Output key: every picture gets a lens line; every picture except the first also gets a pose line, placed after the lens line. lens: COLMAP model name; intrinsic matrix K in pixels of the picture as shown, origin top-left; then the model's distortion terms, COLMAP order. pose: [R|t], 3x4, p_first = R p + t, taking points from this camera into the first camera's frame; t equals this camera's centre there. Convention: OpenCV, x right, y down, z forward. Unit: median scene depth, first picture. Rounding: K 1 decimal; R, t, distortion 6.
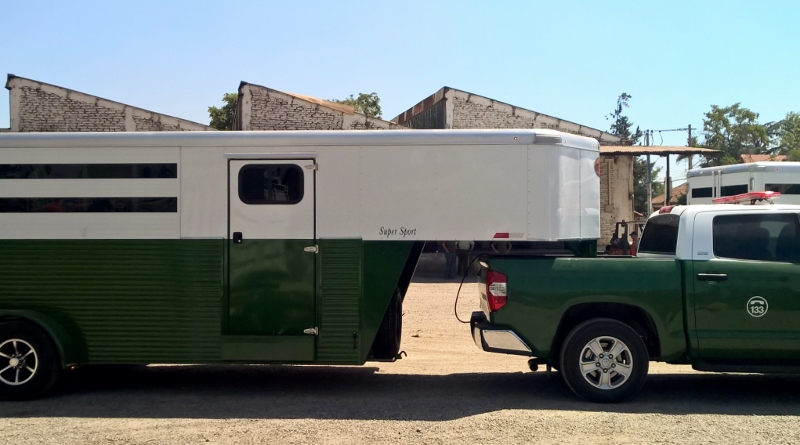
lens RADIAL K [[716.3, 0, 400.0], [0, 716.3, 222.5], [0, 0, 1]] dist [0.005502, -0.006299]
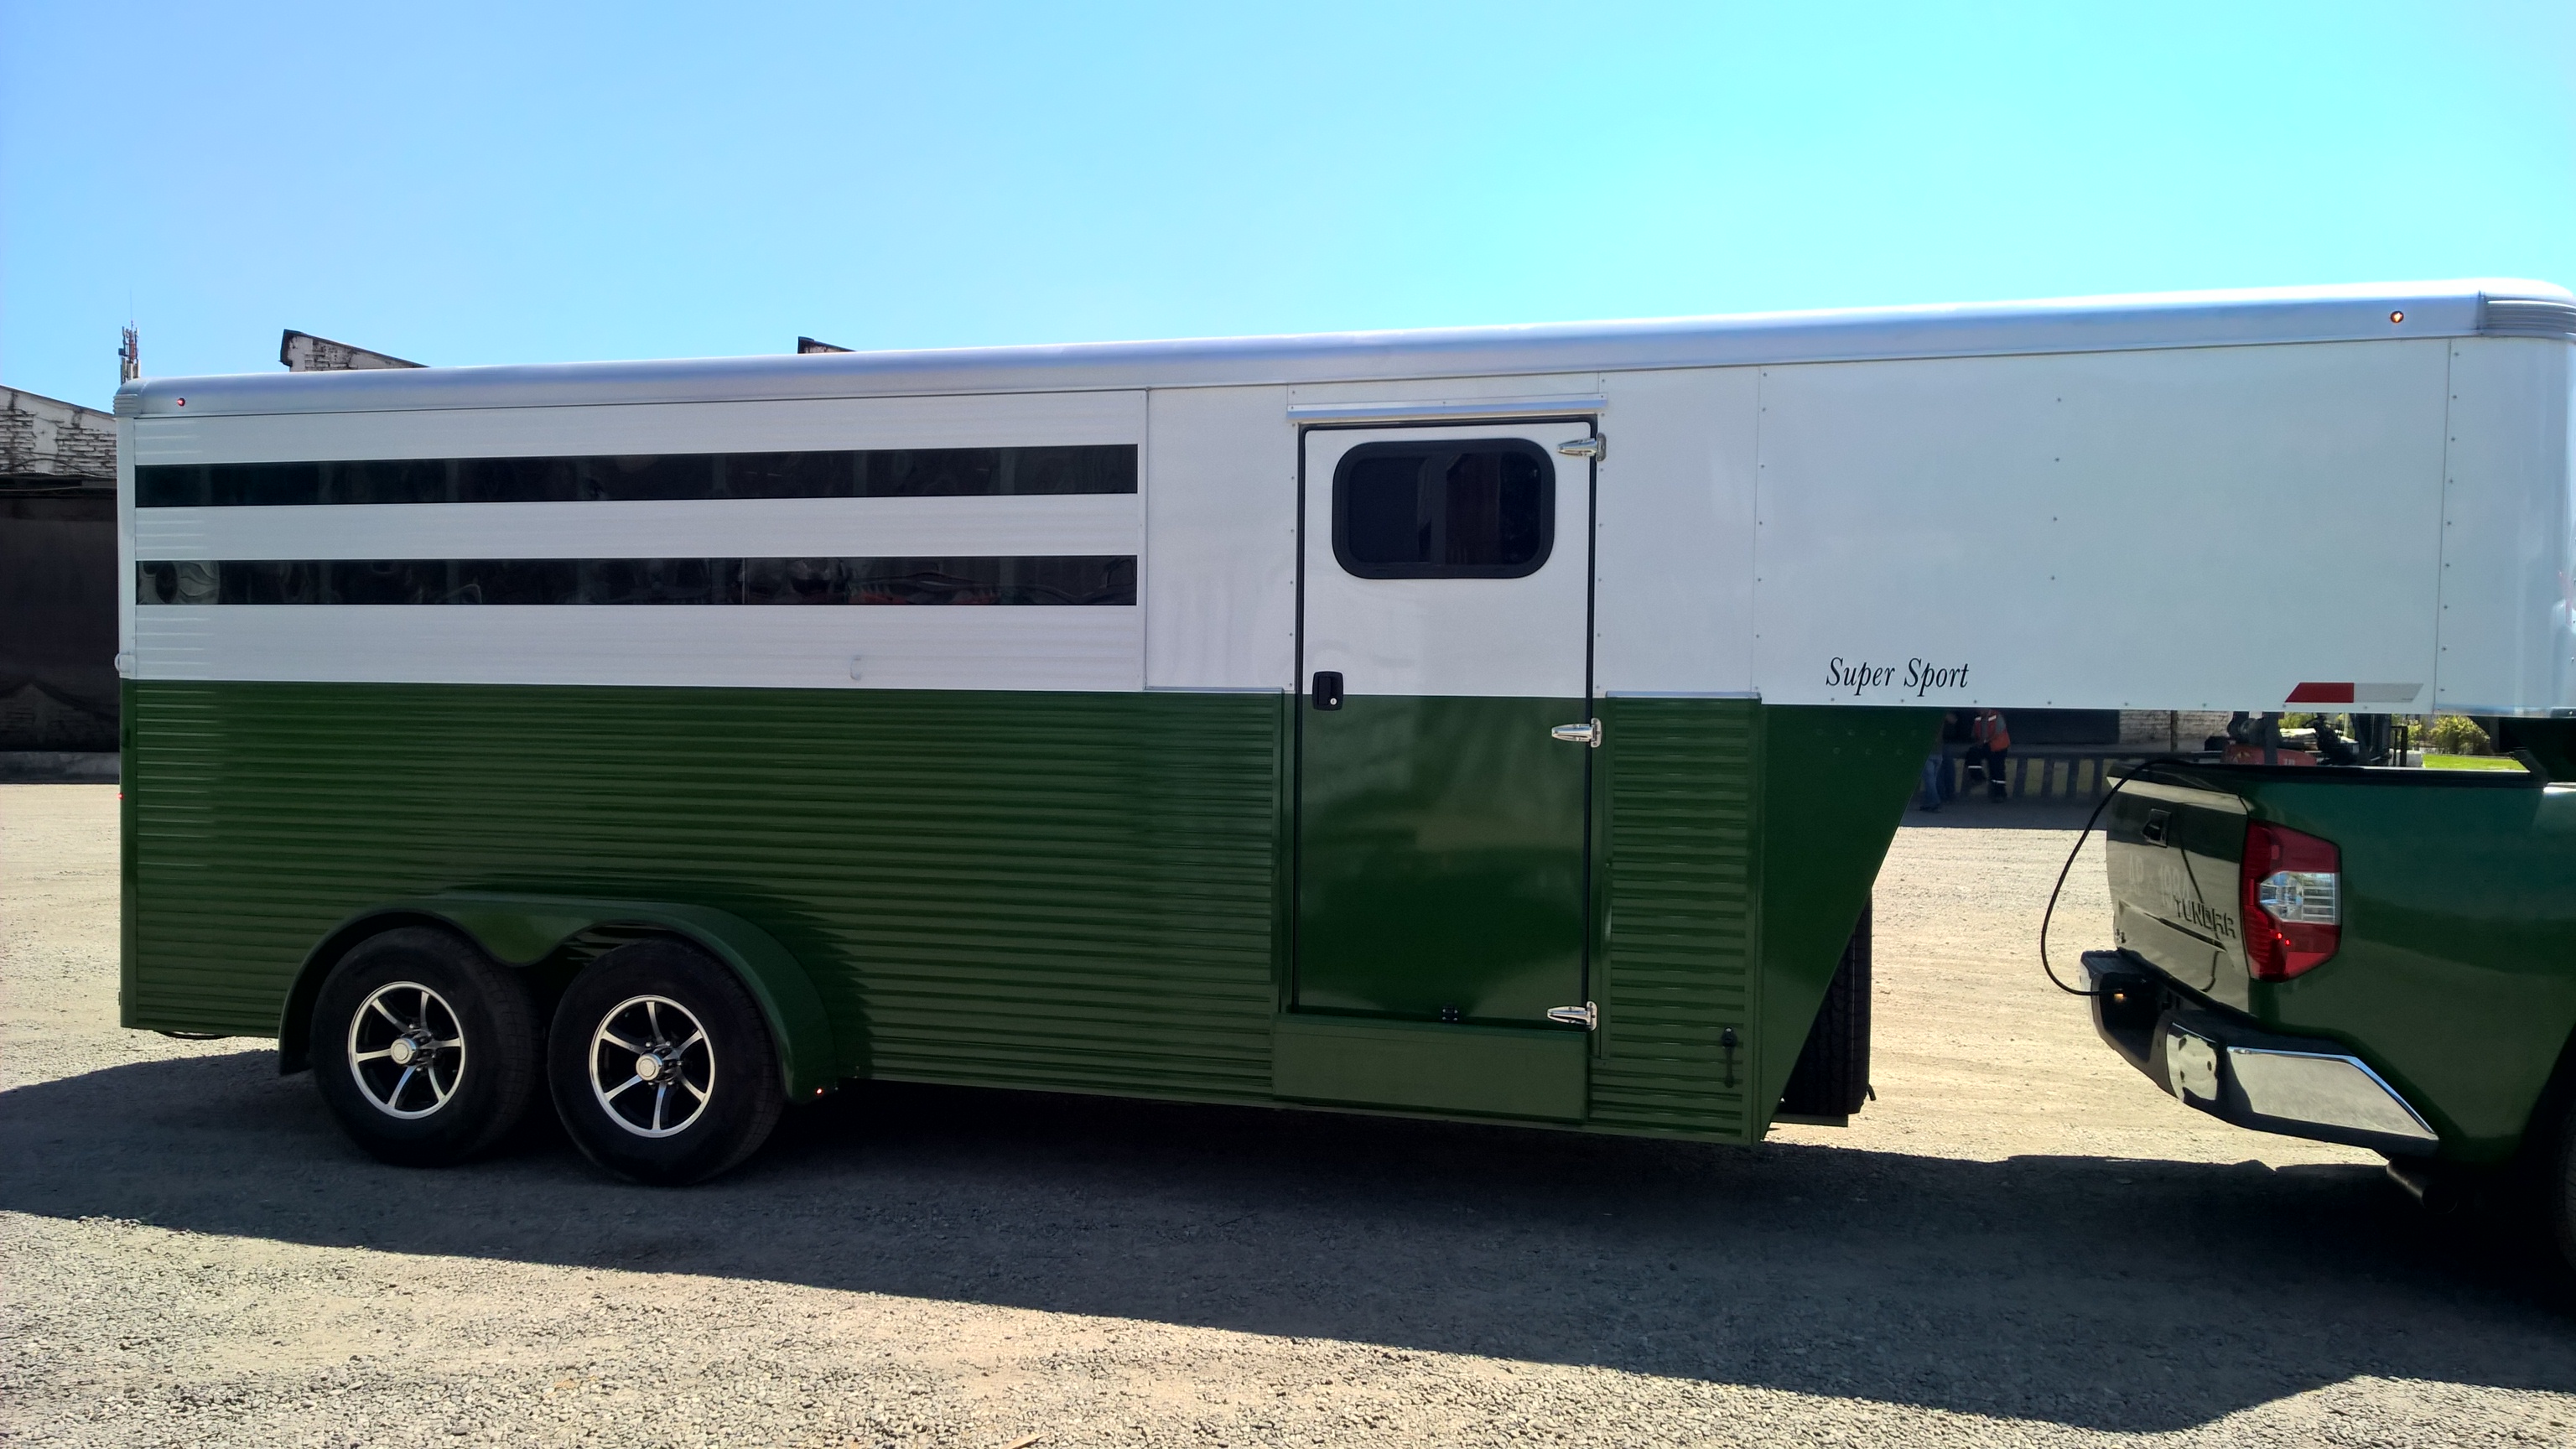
lens RADIAL K [[1817.8, 0, 1288.0], [0, 1817.8, 724.5], [0, 0, 1]] dist [0.008245, -0.032434]
pose [[0.974708, 0.016249, -0.222890, -0.078078], [-0.009101, 0.999412, 0.033060, 0.011226], [0.223296, -0.030195, 0.974283, 0.271266]]
